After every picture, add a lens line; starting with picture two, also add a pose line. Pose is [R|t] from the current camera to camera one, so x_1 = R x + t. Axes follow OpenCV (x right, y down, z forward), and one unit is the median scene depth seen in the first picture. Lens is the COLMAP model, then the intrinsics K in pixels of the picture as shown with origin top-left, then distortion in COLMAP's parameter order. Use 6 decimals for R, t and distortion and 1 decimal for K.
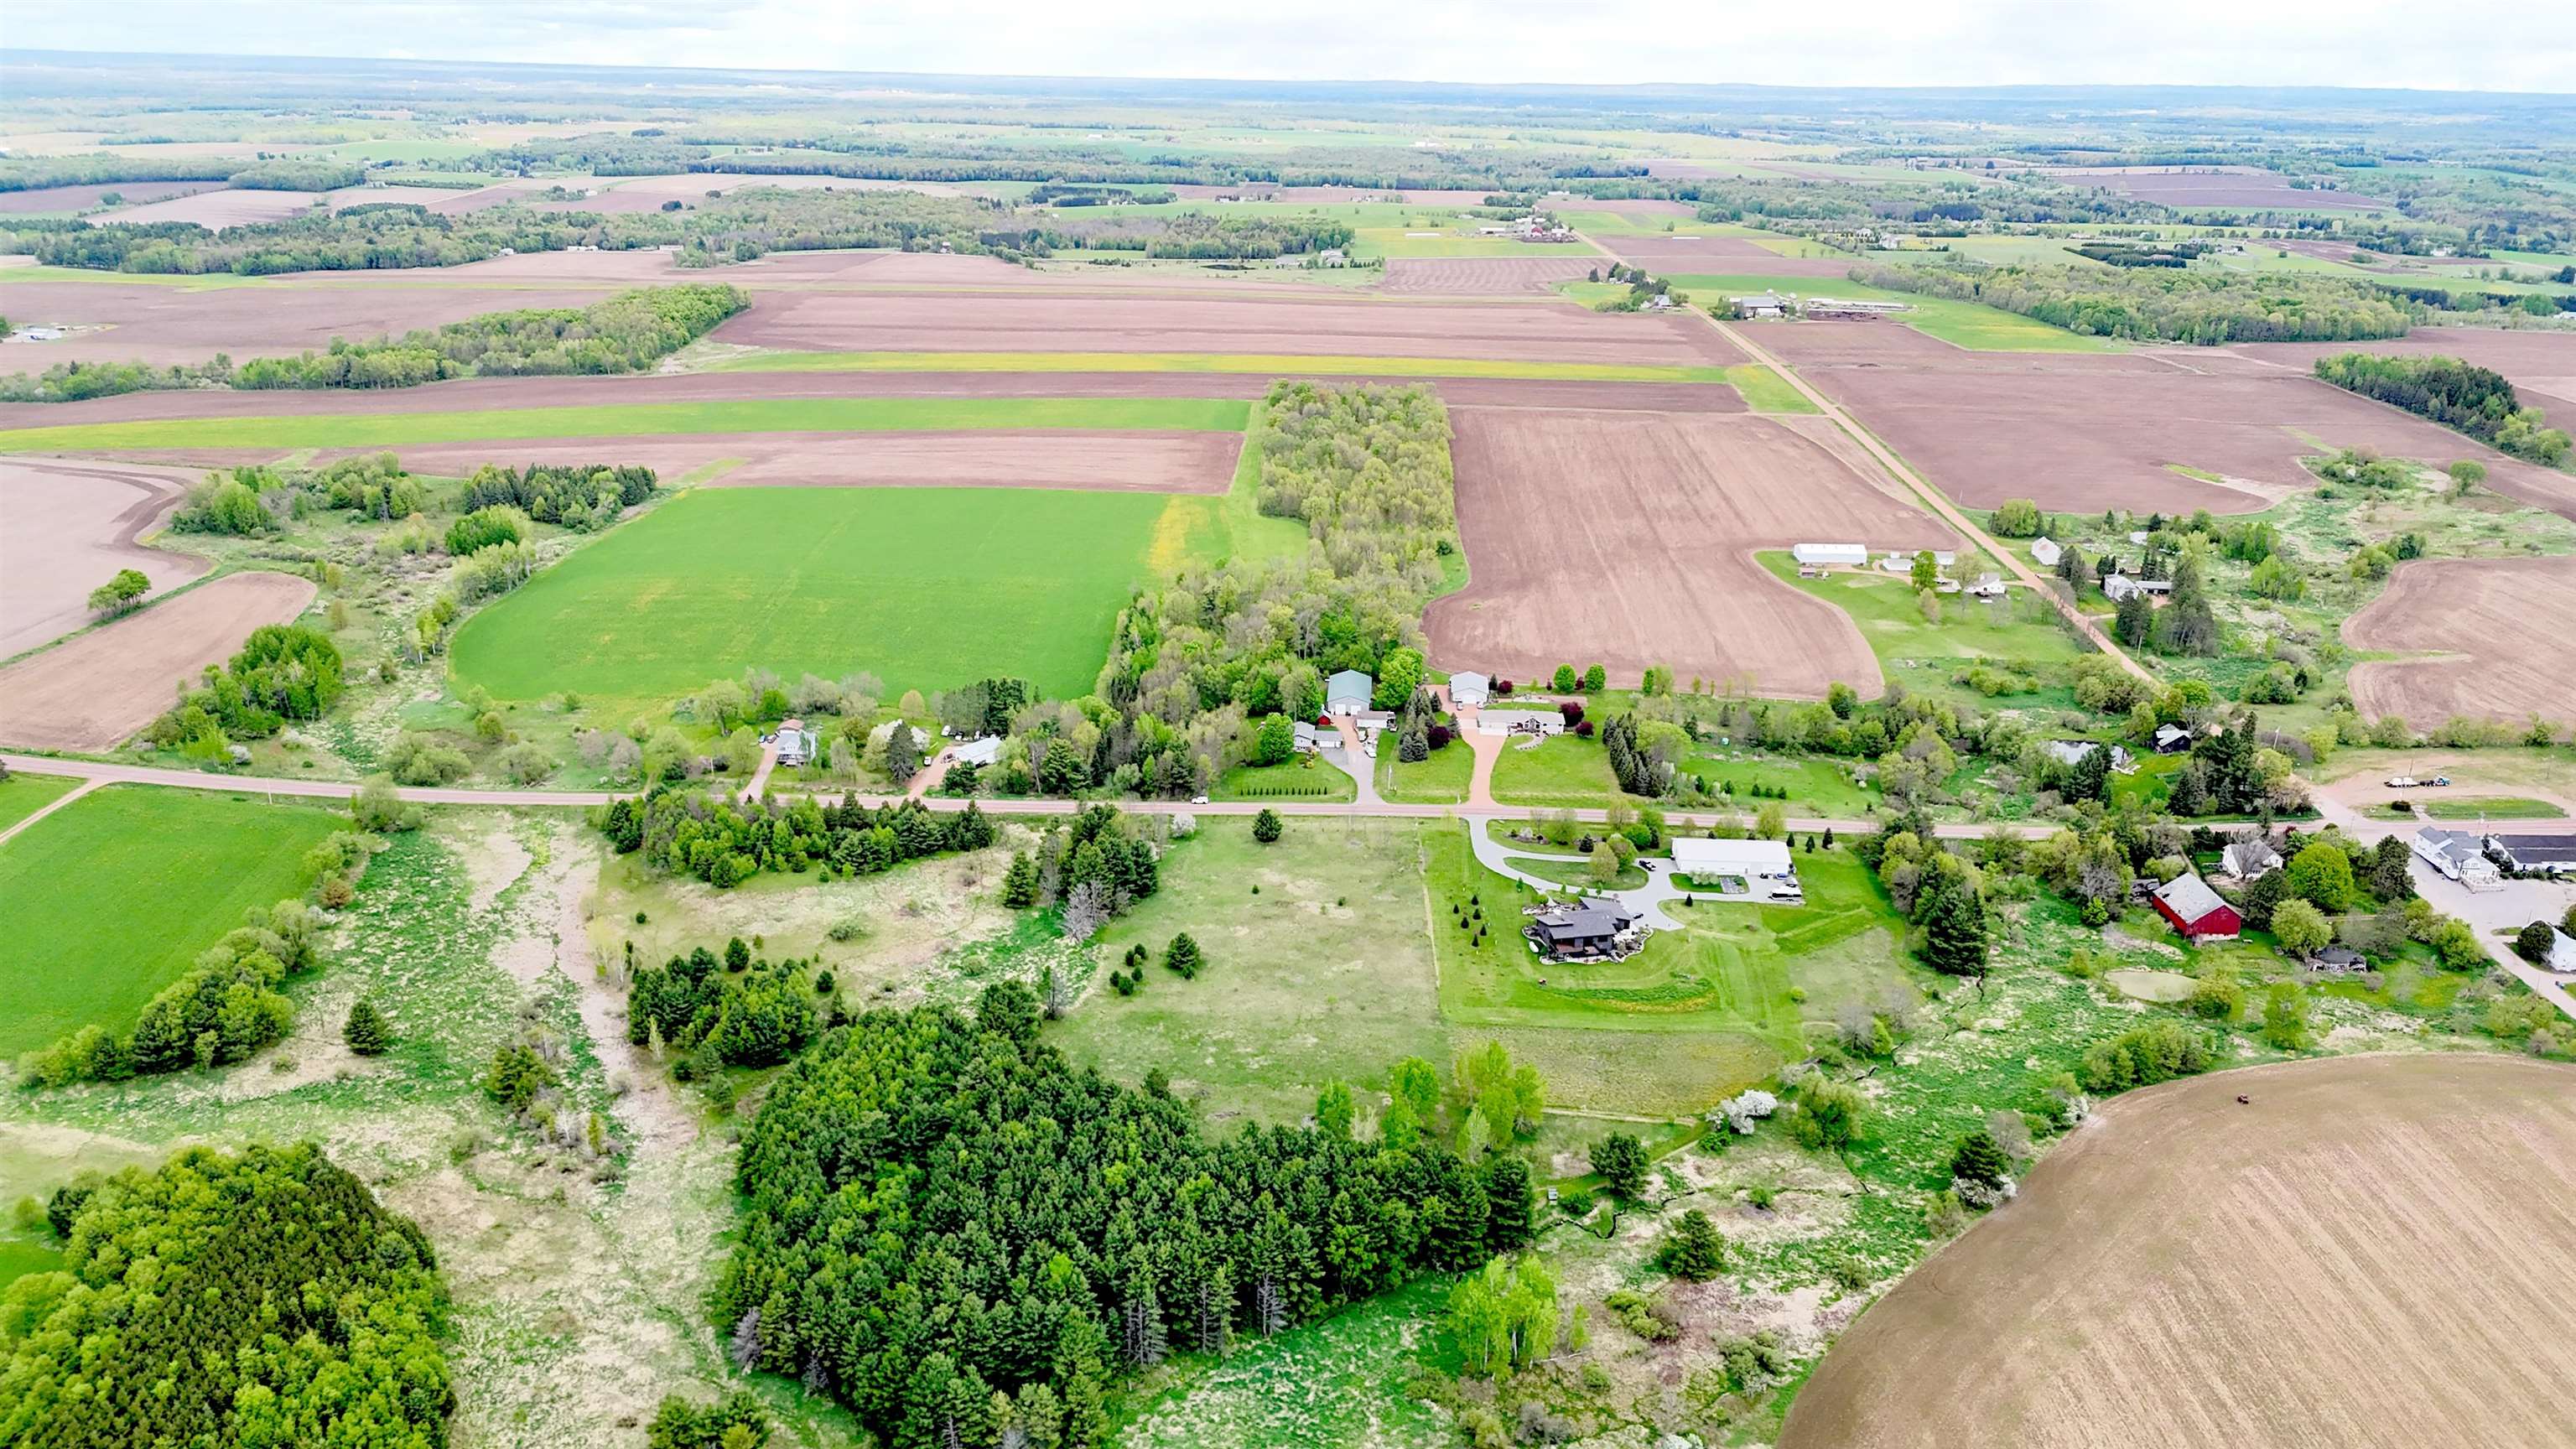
lens RADIAL K [[1880.2, 0, 1288.0], [0, 1880.2, 724.5], [0, 0, 1]] dist [0.098312, -0.104338]
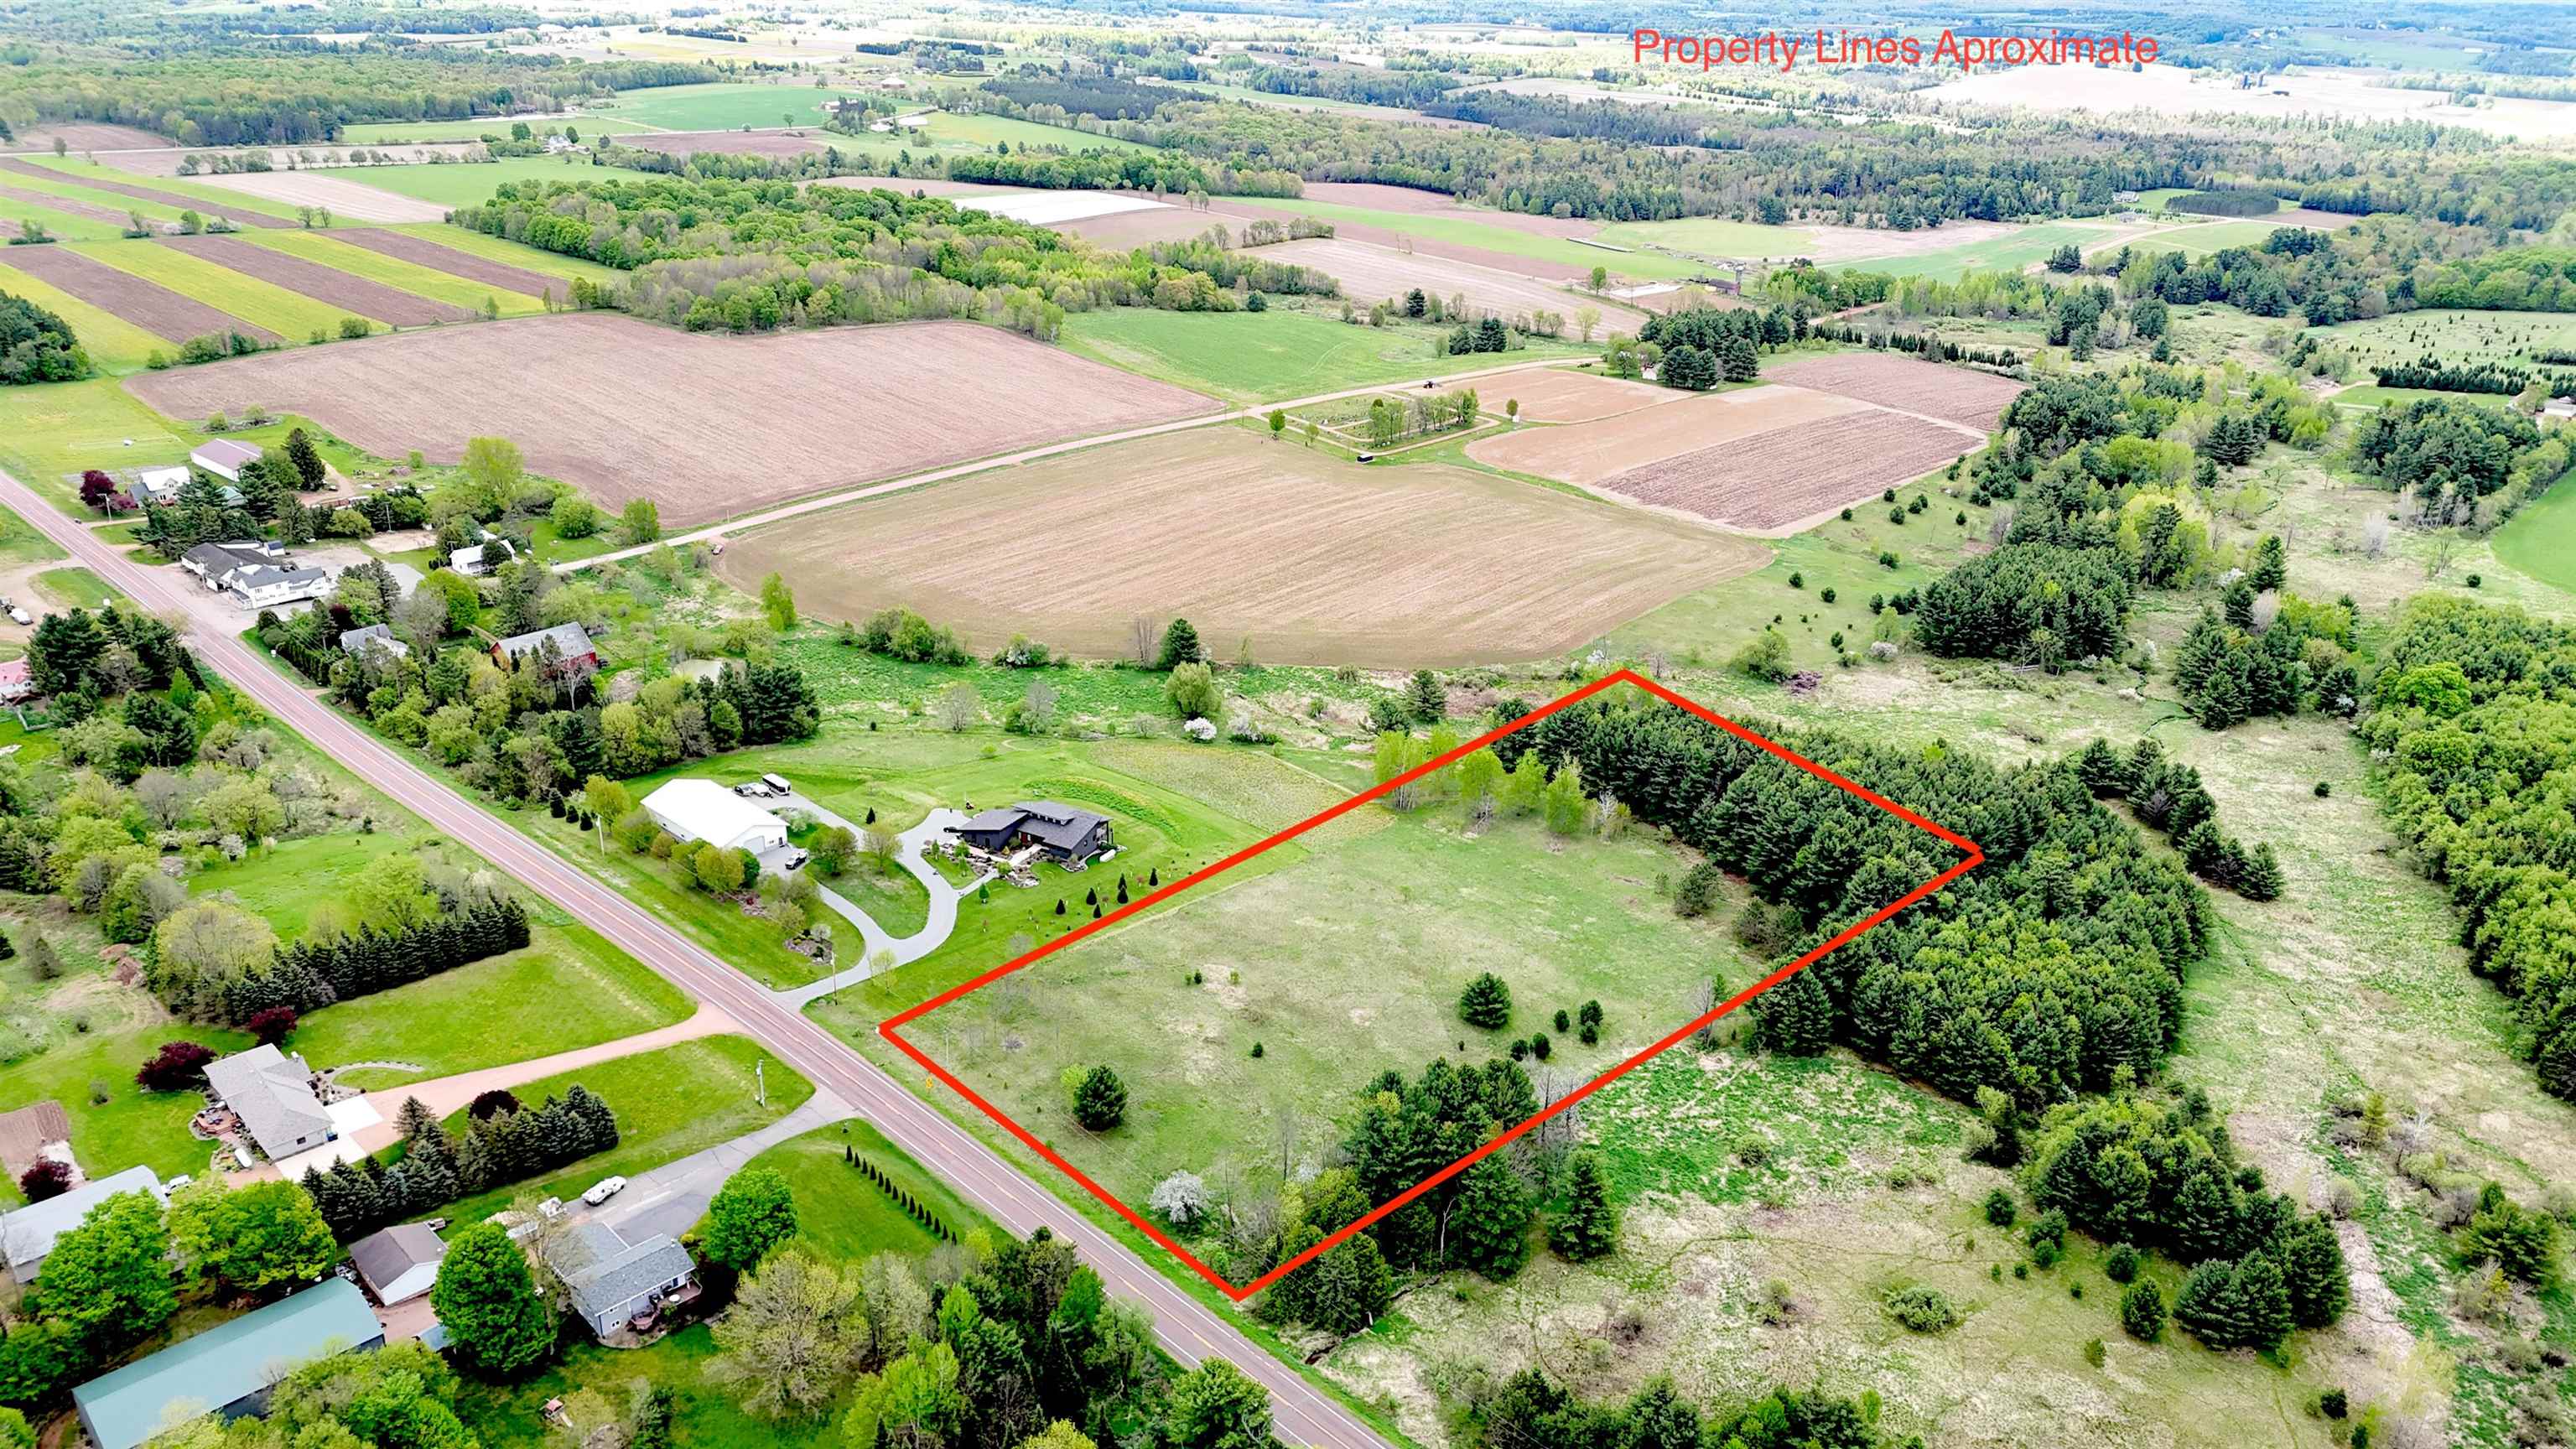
lens RADIAL K [[1880.2, 0, 1288.0], [0, 1880.2, 724.5], [0, 0, 1]] dist [0.098312, -0.104338]
pose [[-0.736066, -0.283532, 0.614668, -0.381967], [0.195076, 0.780675, 0.593711, -0.367087], [-0.648192, 0.556917, -0.519317, 1.292133]]
